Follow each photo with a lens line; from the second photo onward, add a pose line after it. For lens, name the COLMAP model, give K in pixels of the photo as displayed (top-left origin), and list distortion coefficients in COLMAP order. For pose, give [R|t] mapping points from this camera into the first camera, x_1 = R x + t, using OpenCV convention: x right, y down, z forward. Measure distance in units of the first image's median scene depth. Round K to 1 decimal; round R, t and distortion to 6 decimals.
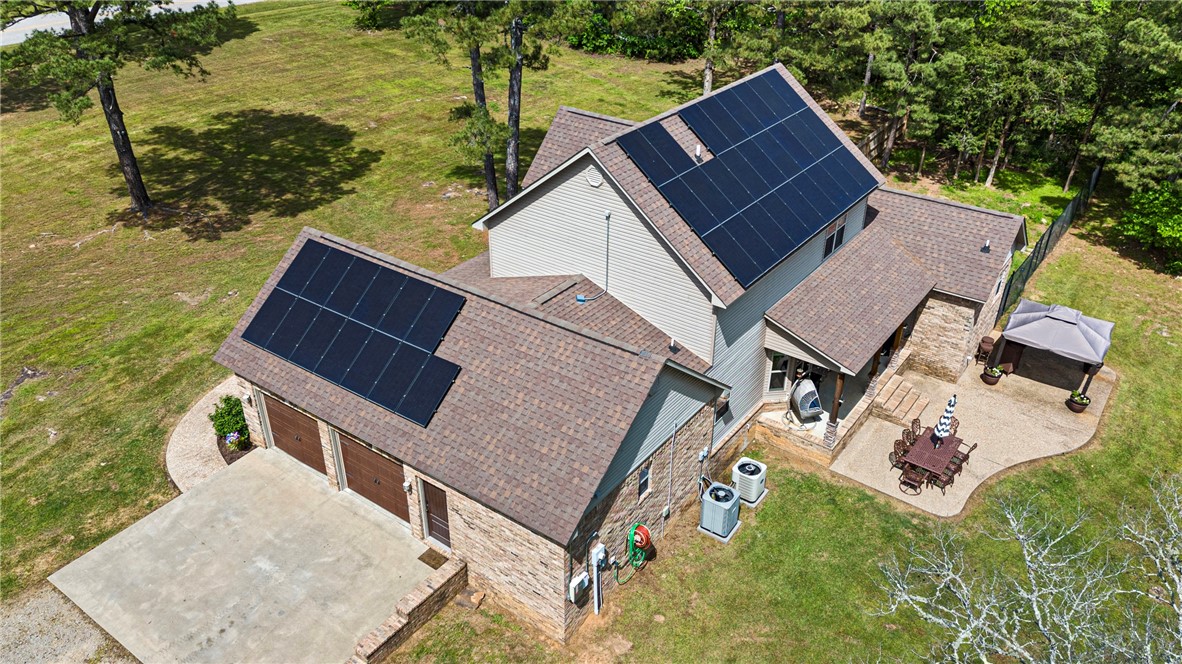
lens RADIAL K [[856.0, 0, 591.0], [0, 856.0, 332.0], [0, 0, 1]] dist [0.037188, -0.007137]
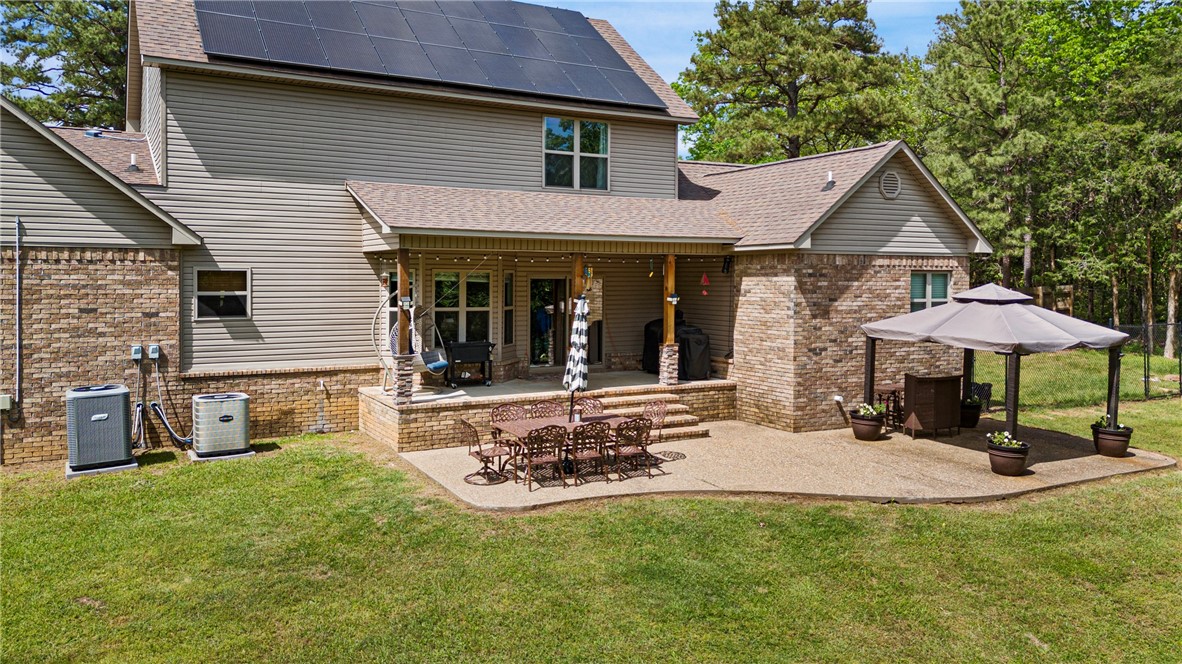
lens RADIAL K [[856.0, 0, 591.0], [0, 856.0, 332.0], [0, 0, 1]] dist [0.037188, -0.007137]
pose [[0.907839, 0.024196, -0.418621, 0.626690], [-0.209173, 0.891382, -0.402101, 0.289650], [0.363422, 0.452607, 0.814292, 0.581166]]
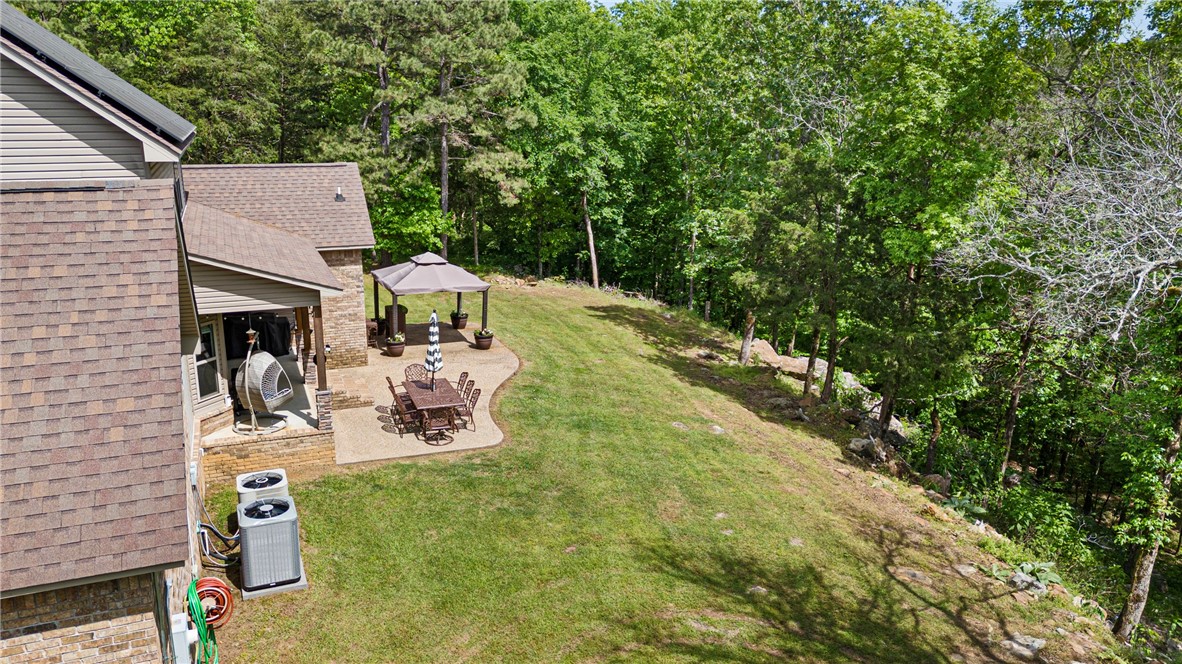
lens RADIAL K [[869.9, 0, 591.8], [0, 869.9, 345.5], [0, 0, 1]] dist [0.033557, -0.008015]
pose [[0.518888, -0.225676, 0.824515, -0.170890], [0.427222, 0.903892, -0.021459, 0.178502], [-0.740430, 0.363385, 0.565433, 0.435354]]
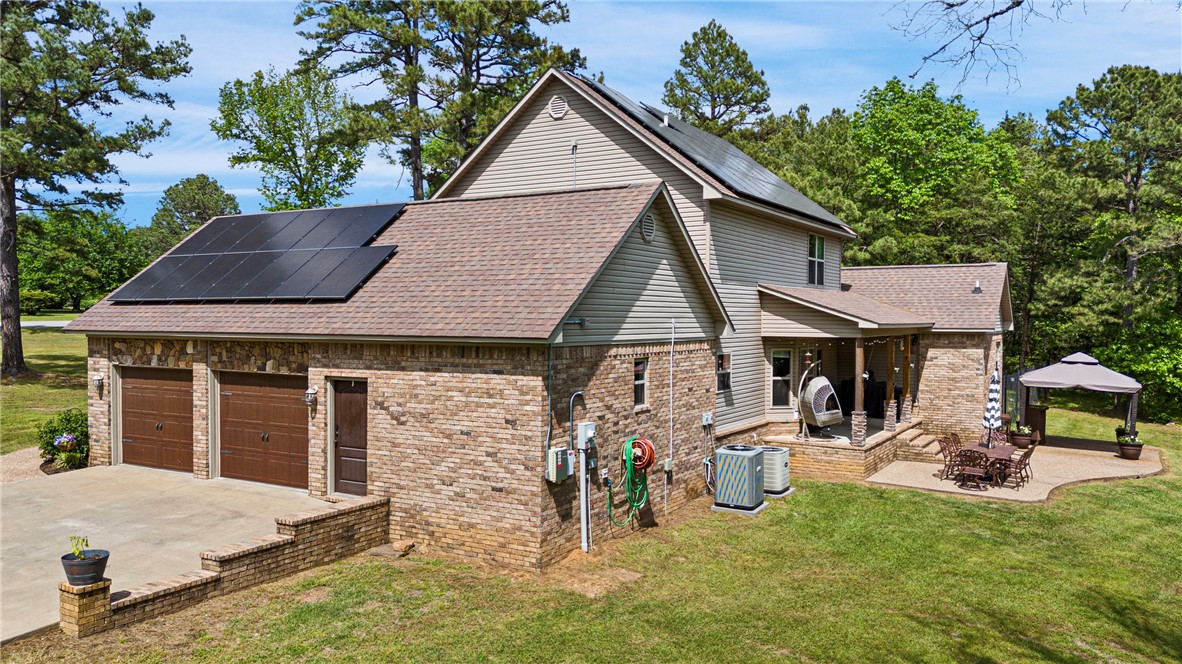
lens RADIAL K [[869.9, 0, 591.8], [0, 869.9, 345.5], [0, 0, 1]] dist [0.033557, -0.008015]
pose [[0.995632, -0.003686, 0.093296, -0.042008], [0.047392, 0.880883, -0.470956, 0.420988], [-0.080446, 0.473320, 0.877210, 0.275745]]
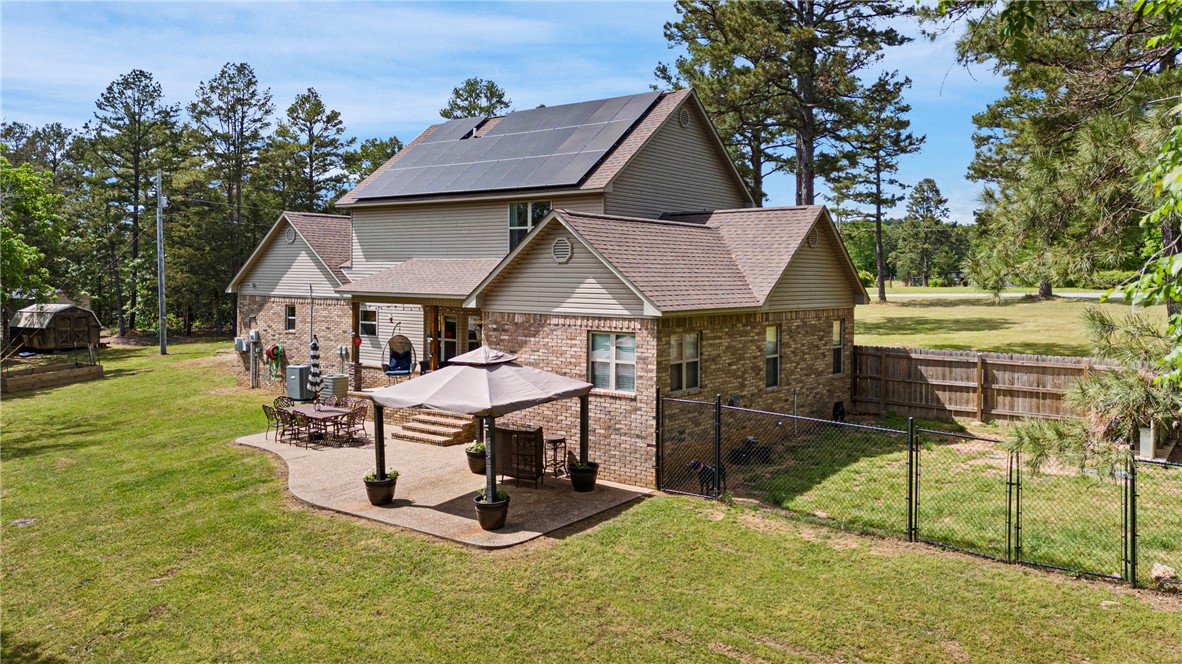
lens RADIAL K [[856.0, 0, 591.0], [0, 856.0, 332.0], [0, 0, 1]] dist [0.037188, -0.007137]
pose [[0.010250, 0.055325, -0.998416, 1.256795], [-0.512711, 0.857521, 0.042254, -0.102650], [0.858500, 0.511466, 0.037156, 1.170965]]
